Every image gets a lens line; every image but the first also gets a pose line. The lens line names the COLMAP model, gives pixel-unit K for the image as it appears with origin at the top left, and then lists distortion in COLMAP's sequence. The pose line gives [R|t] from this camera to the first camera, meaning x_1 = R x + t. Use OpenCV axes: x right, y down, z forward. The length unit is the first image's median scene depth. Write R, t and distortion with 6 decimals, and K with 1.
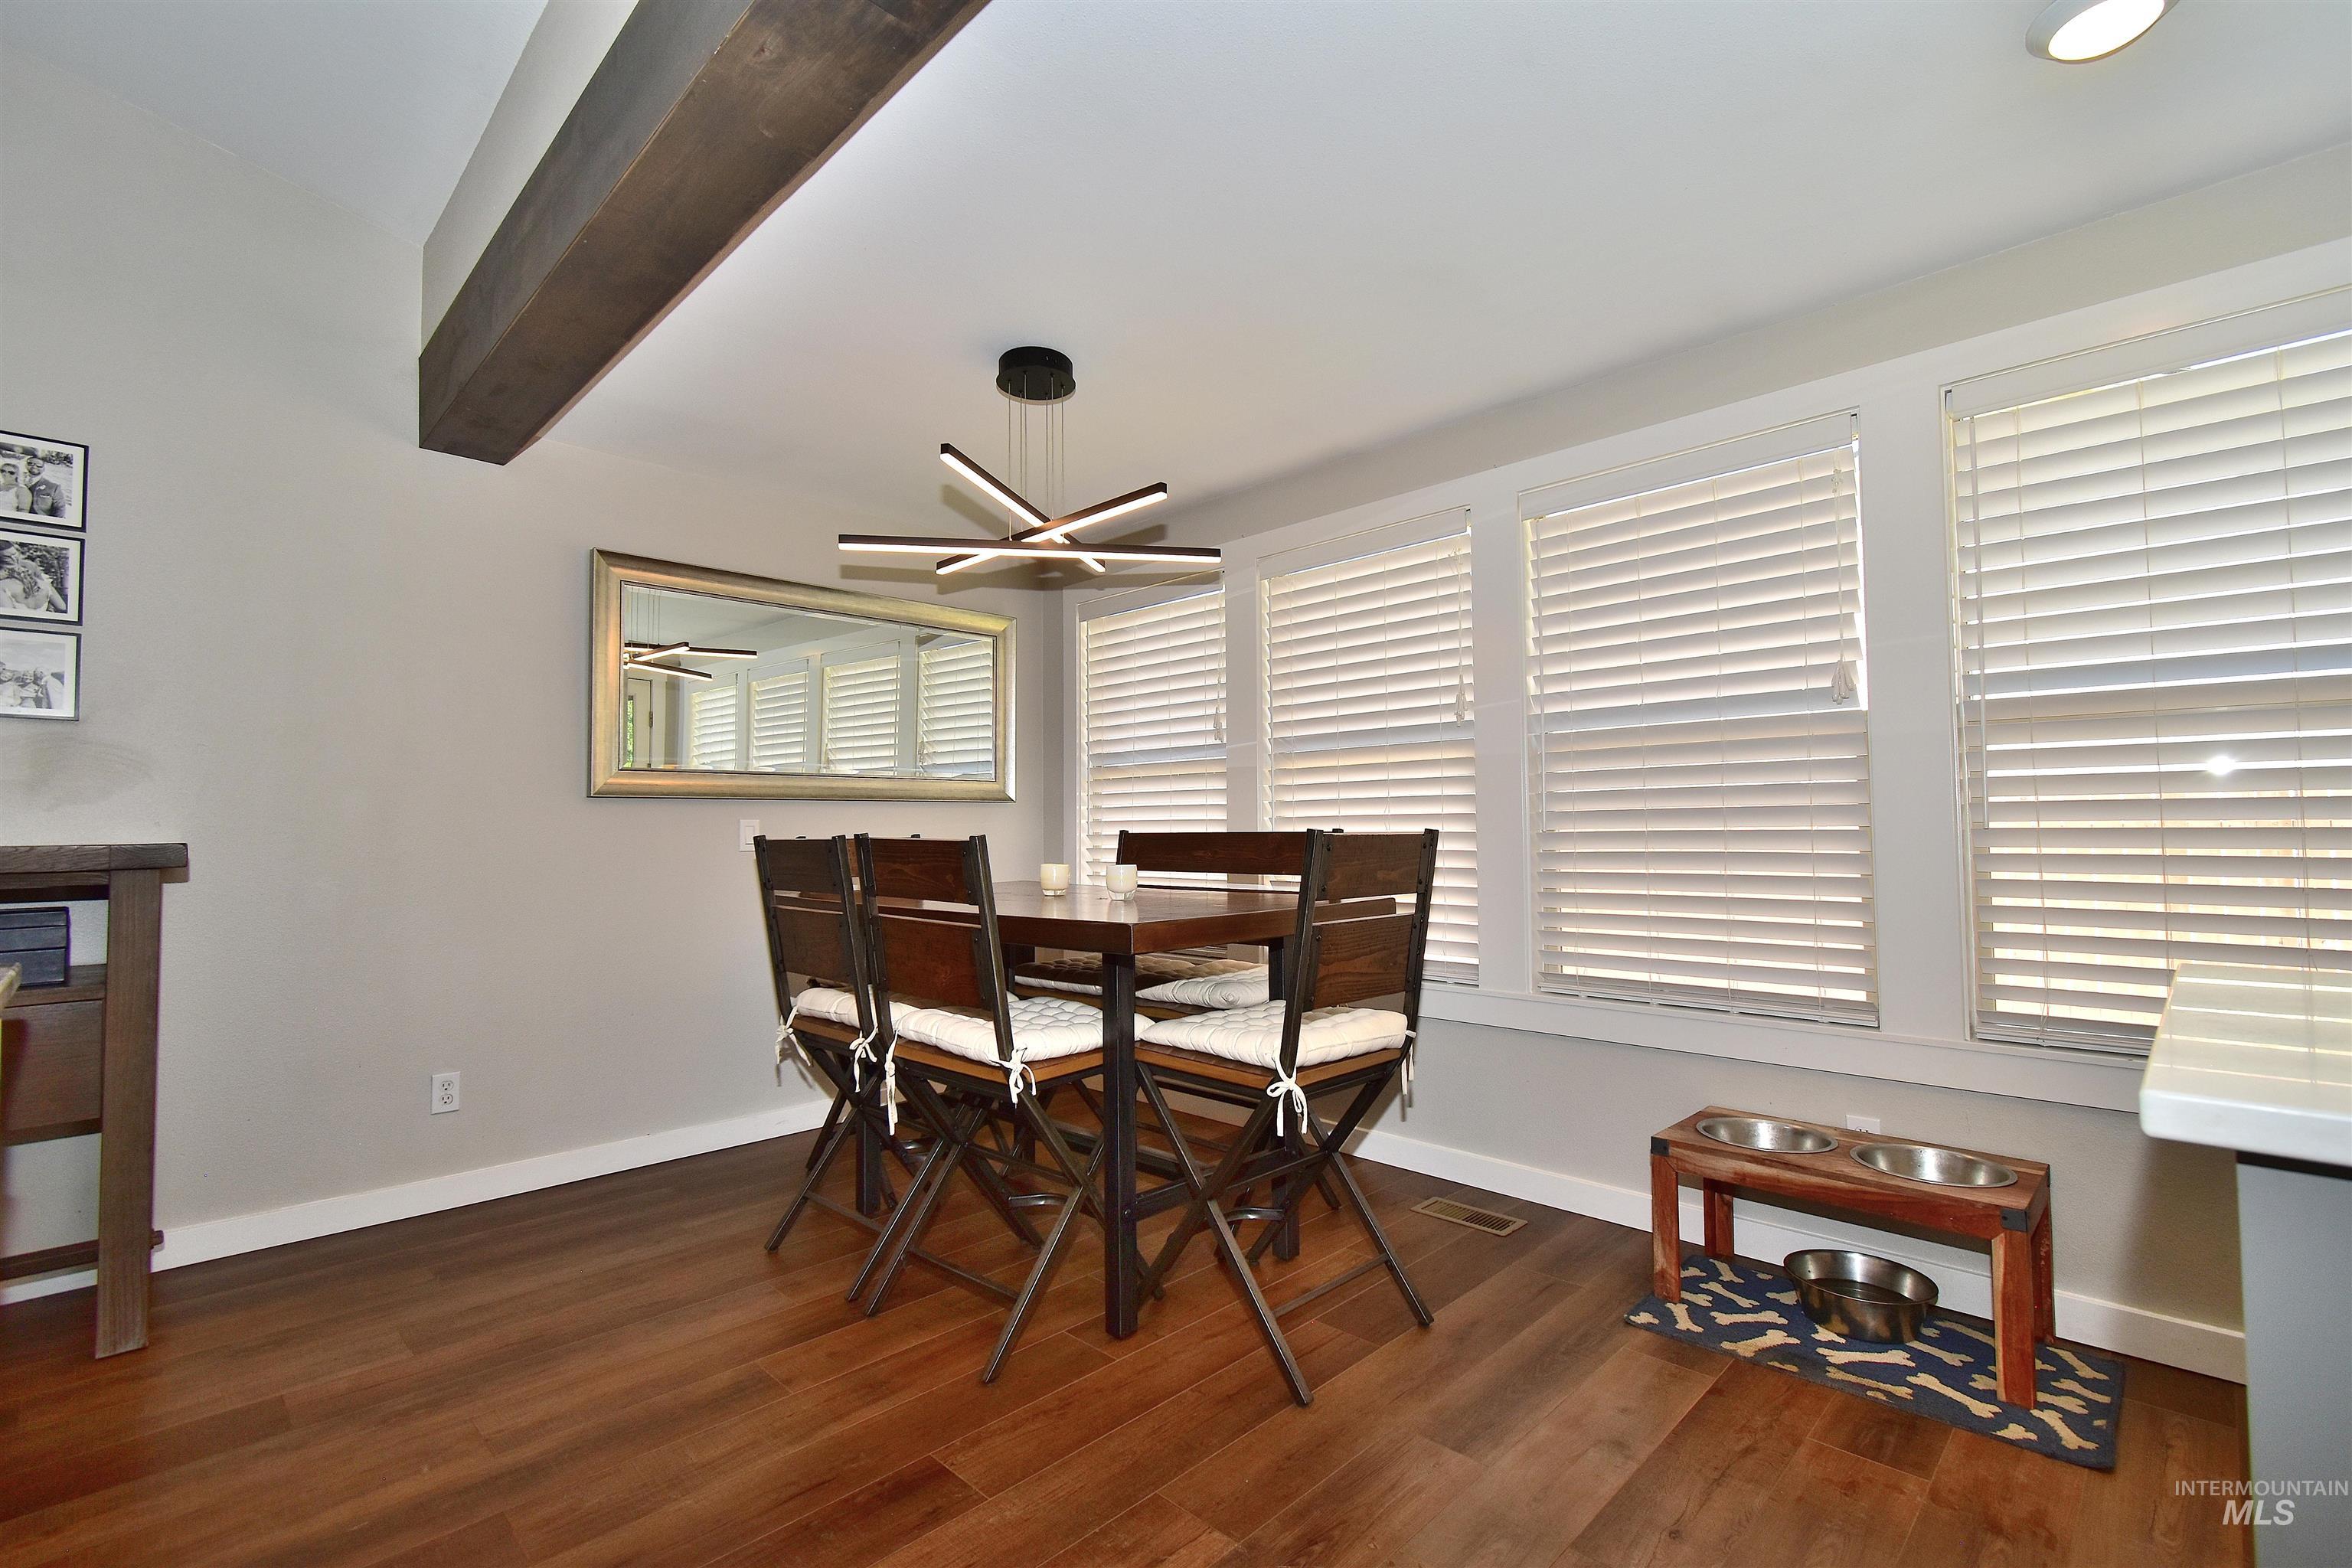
lens RADIAL K [[1045.8, 0, 1187.6], [0, 1045.8, 791.4], [0, 0, 1]] dist [0.002040, -0.000092]
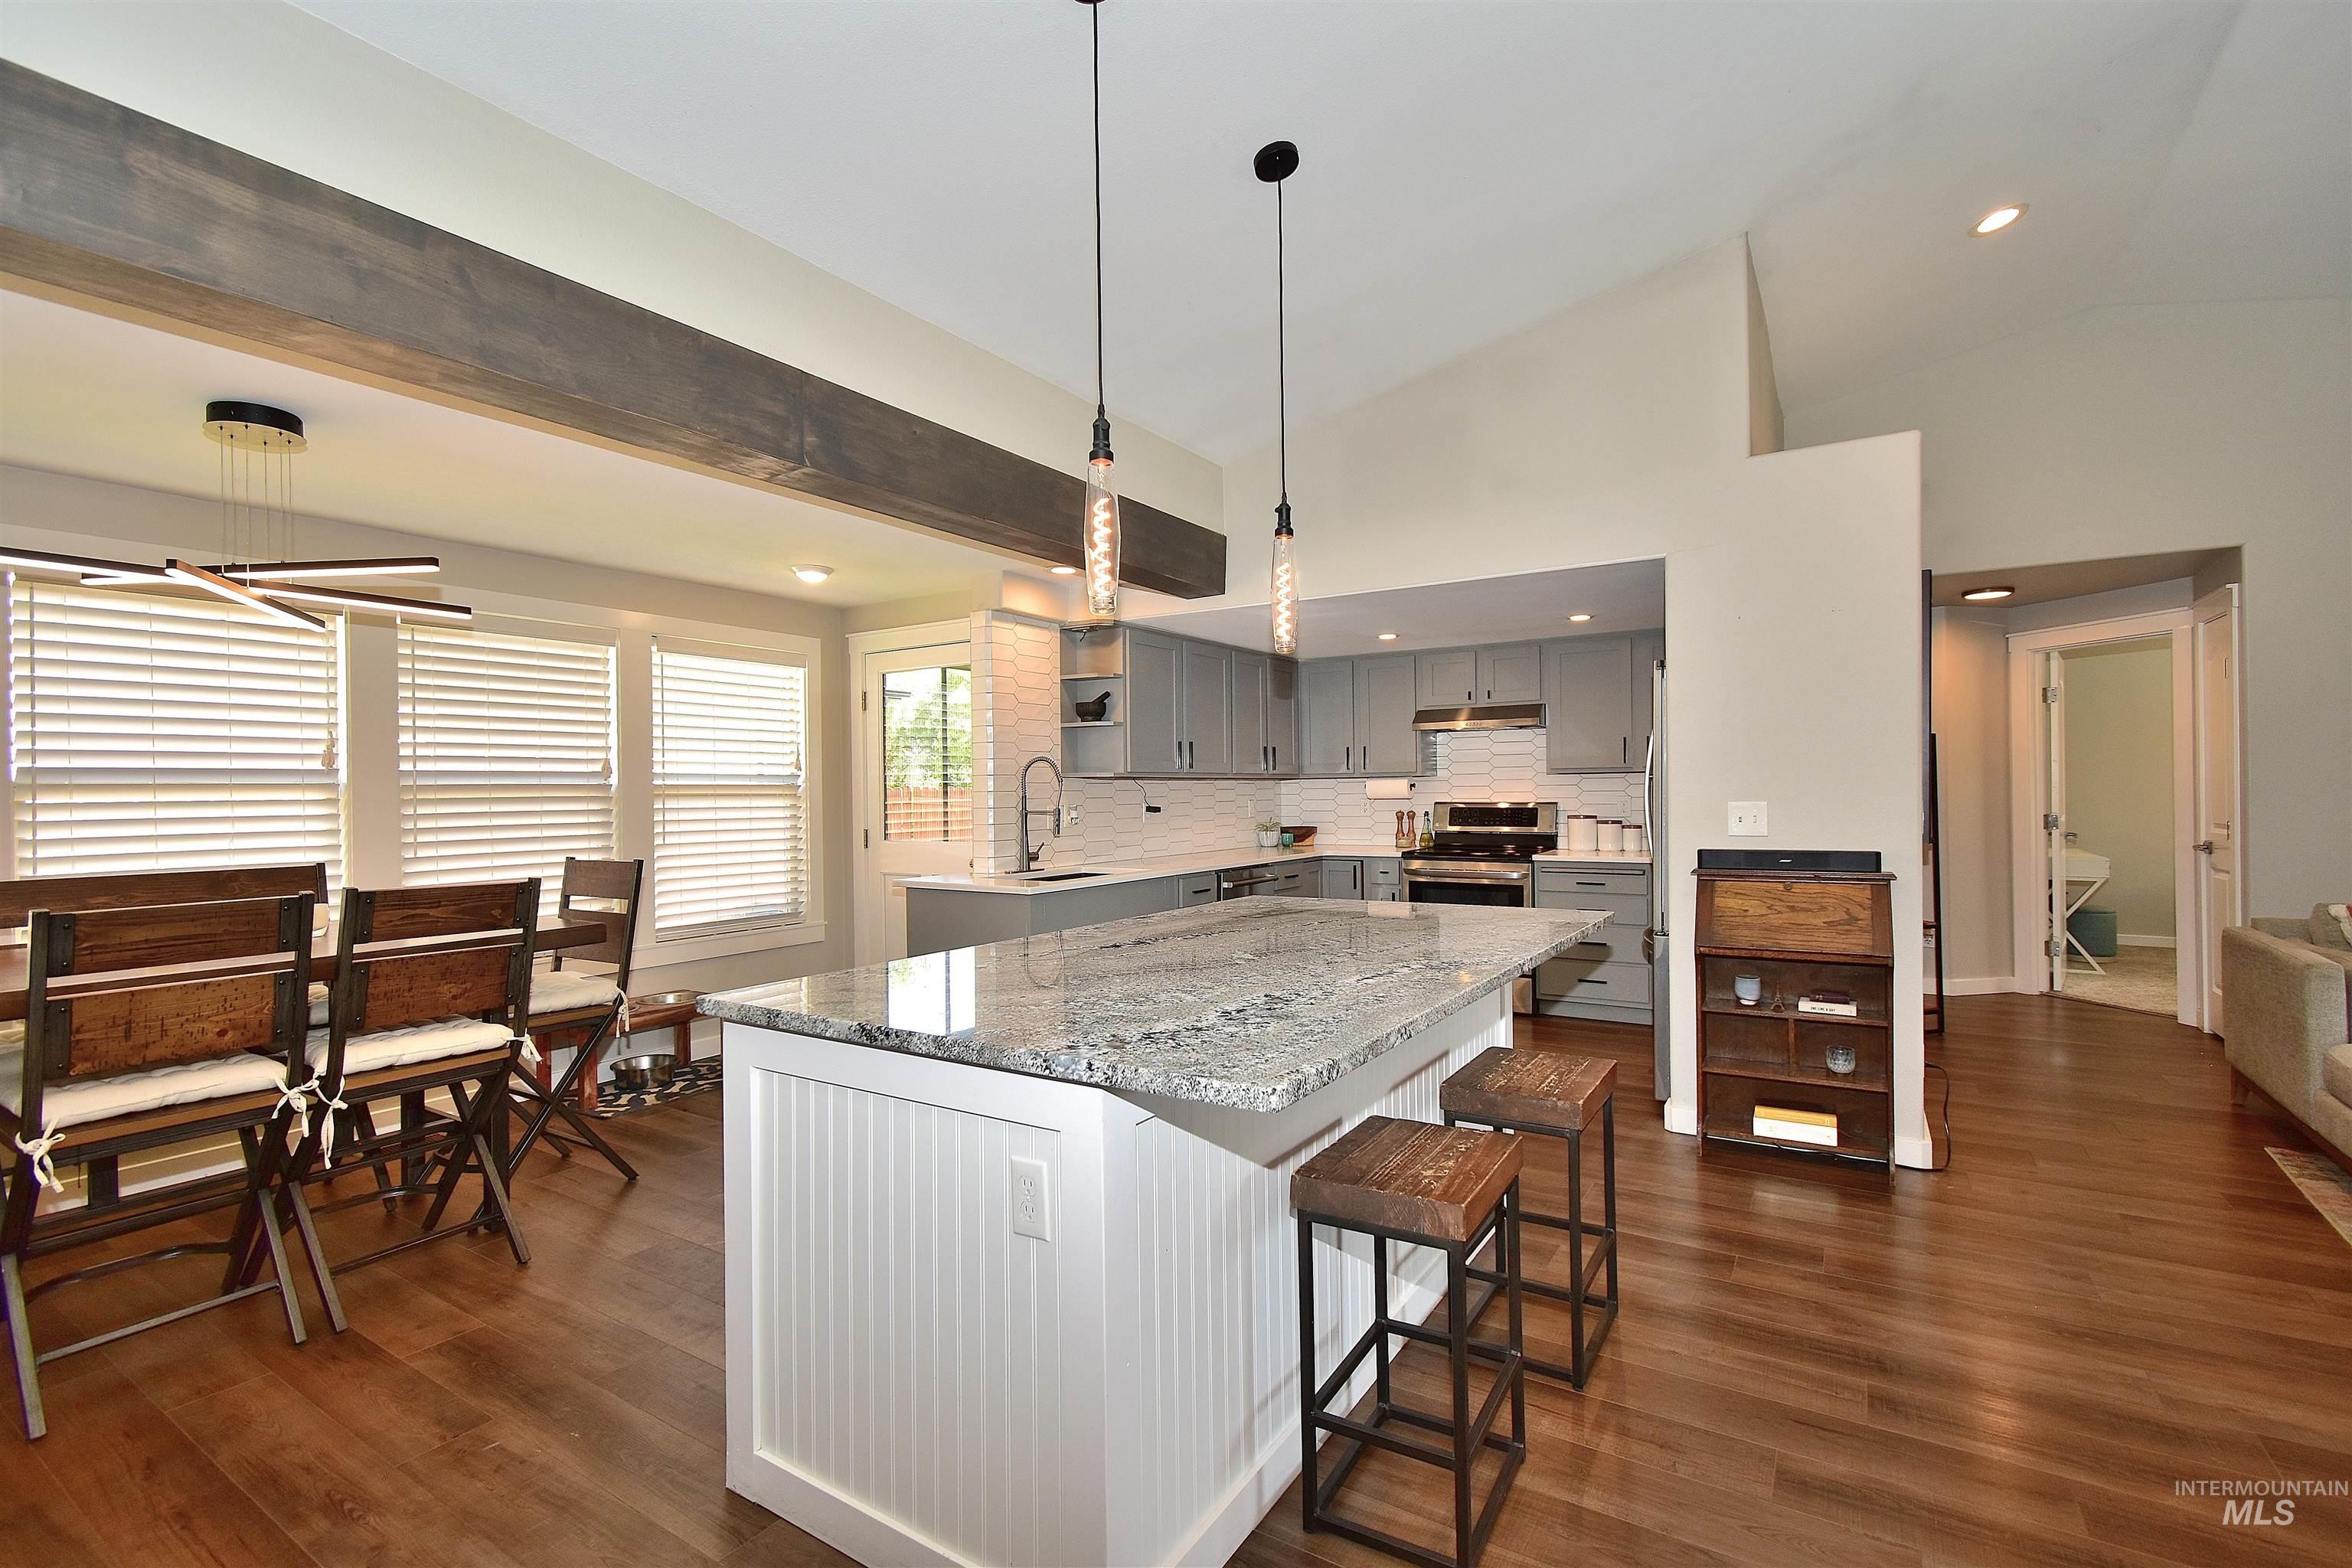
lens RADIAL K [[1045.8, 0, 1182.9], [0, 1045.8, 782.6], [0, 0, 1]] dist [0.002040, -0.000092]
pose [[-0.203956, 0.018041, 0.978814, -1.441158], [-0.028259, 0.999305, -0.024307, -0.061759], [-0.978572, -0.032618, -0.203305, 0.358703]]
